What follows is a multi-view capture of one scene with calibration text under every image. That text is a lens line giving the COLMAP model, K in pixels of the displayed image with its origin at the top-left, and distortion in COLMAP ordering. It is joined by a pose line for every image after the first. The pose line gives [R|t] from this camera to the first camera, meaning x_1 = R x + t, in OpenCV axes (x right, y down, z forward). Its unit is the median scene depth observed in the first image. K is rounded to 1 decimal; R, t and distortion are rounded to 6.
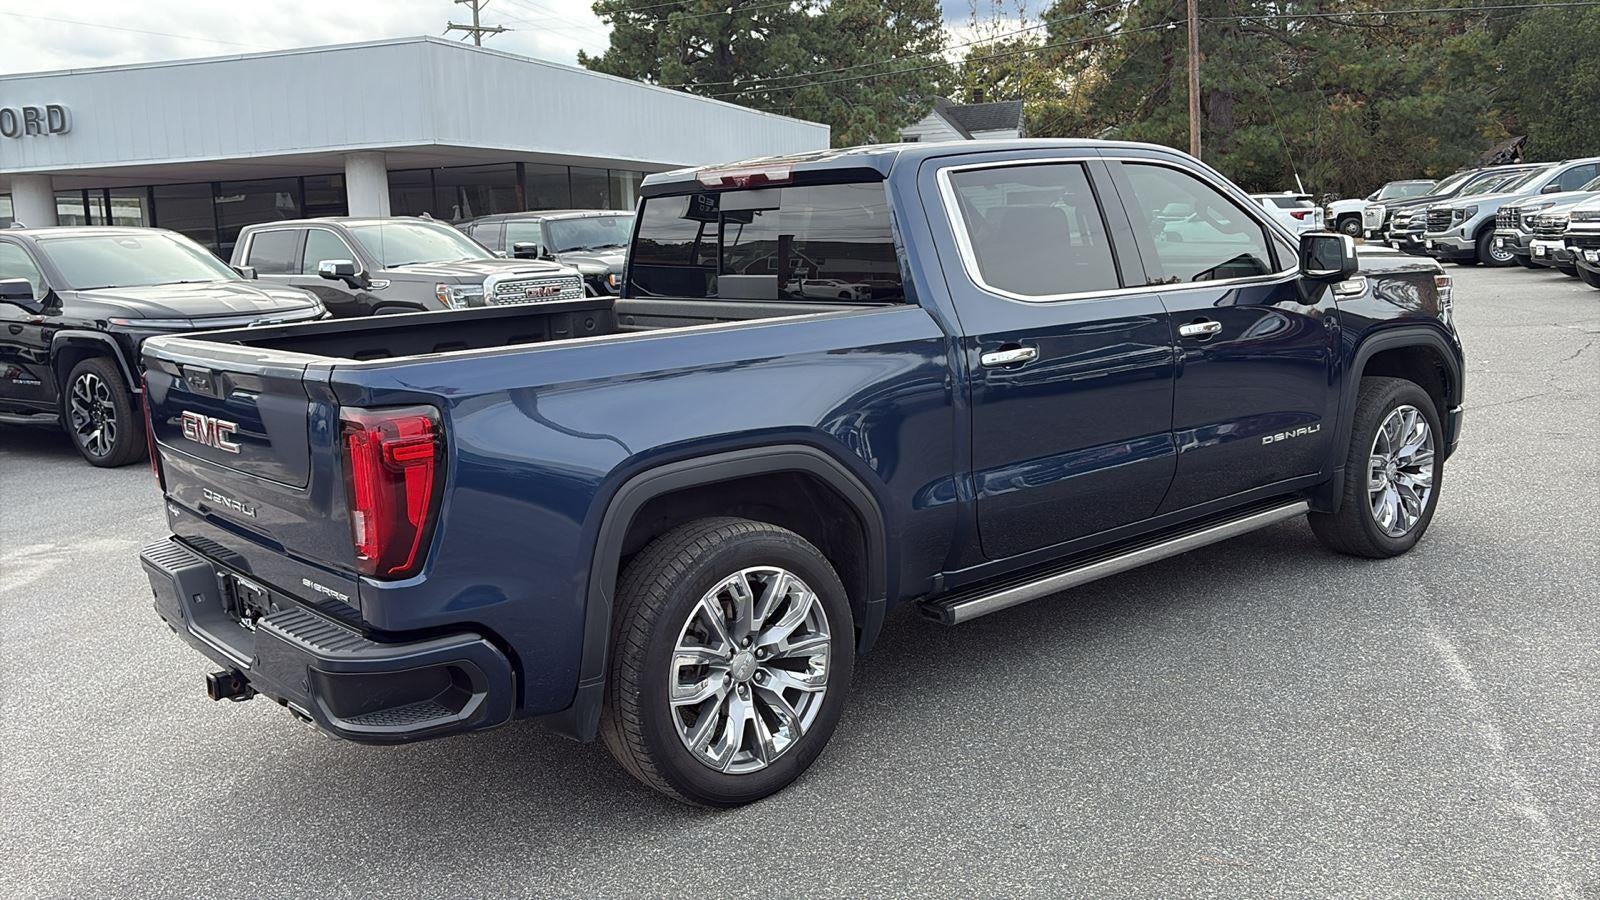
lens RADIAL K [[1395.0, 0, 759.6], [0, 1395.0, 451.8], [0, 0, 1]] dist [0.083262, -0.129270]
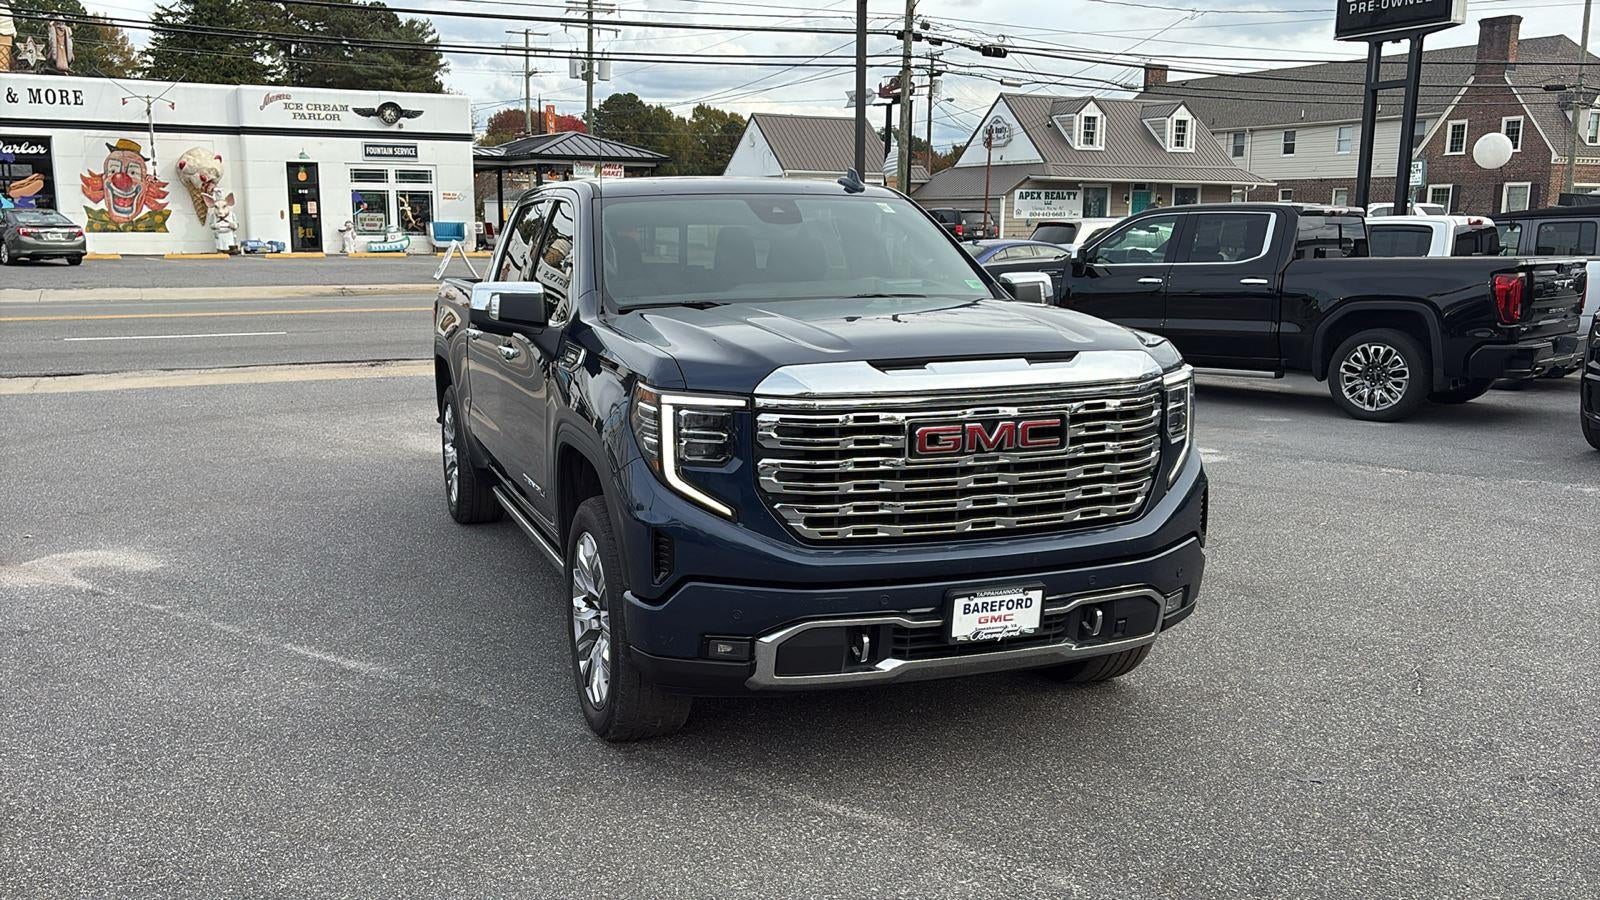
lens RADIAL K [[1382.7, 0, 724.5], [0, 1382.7, 471.7], [0, 0, 1]] dist [0.006570, 0.000928]
pose [[-0.345122, 0.213760, -0.913892, 0.499069], [-0.131540, 0.953092, 0.272603, -0.124745], [0.929295, 0.214295, -0.300815, 0.582706]]
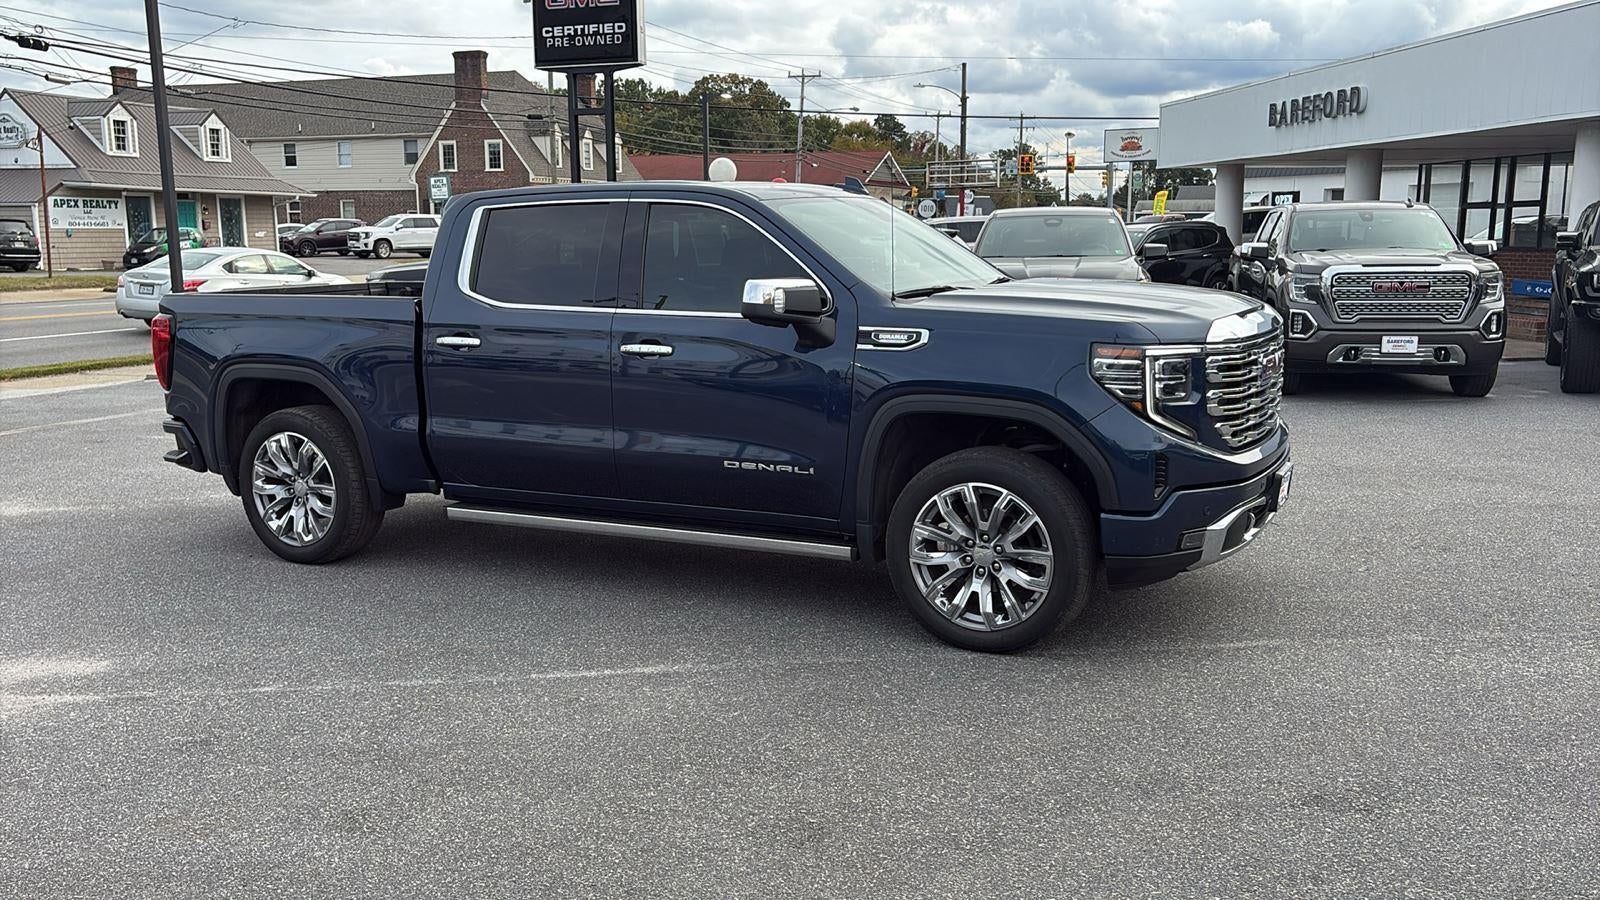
lens RADIAL K [[1395.0, 0, 759.6], [0, 1395.0, 451.8], [0, 0, 1]] dist [0.083262, -0.129270]
pose [[0.386591, 0.188192, -0.902846, 0.540851], [-0.156986, 0.978100, 0.136659, -0.068072], [0.908792, 0.088903, 0.407668, 0.235957]]
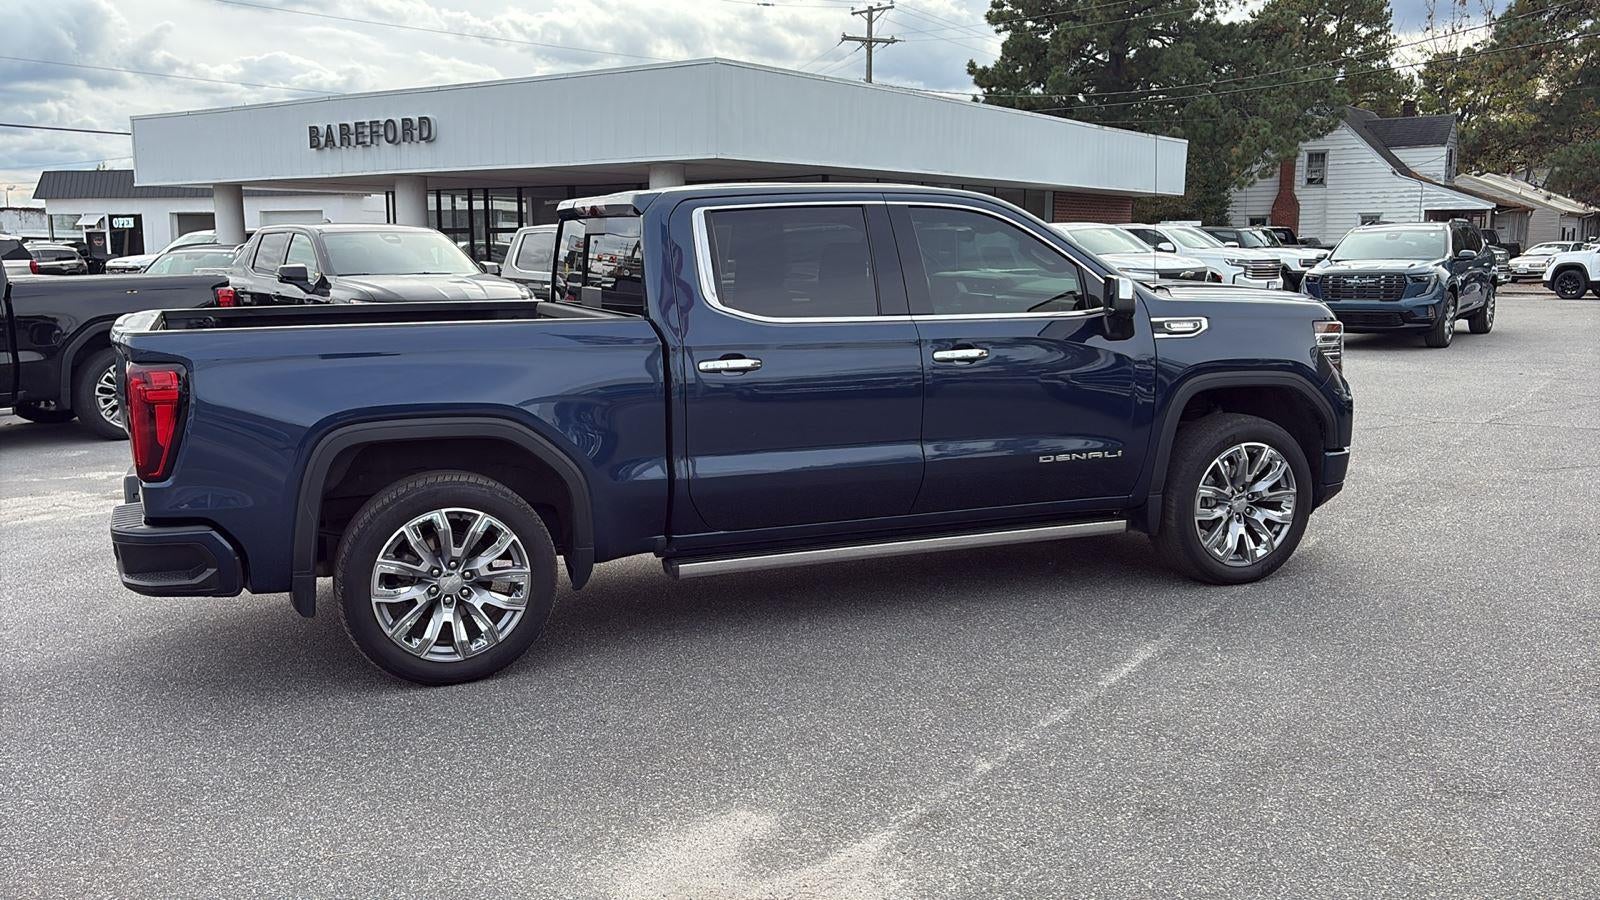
lens RADIAL K [[1406.8, 0, 754.5], [0, 1406.8, 486.4], [0, 0, 1]] dist [0.025628, -0.010965]
pose [[0.952674, 0.089847, -0.290413, 0.188802], [-0.084402, 0.995942, 0.031249, -0.000911], [0.292042, -0.005258, 0.956391, -0.055484]]
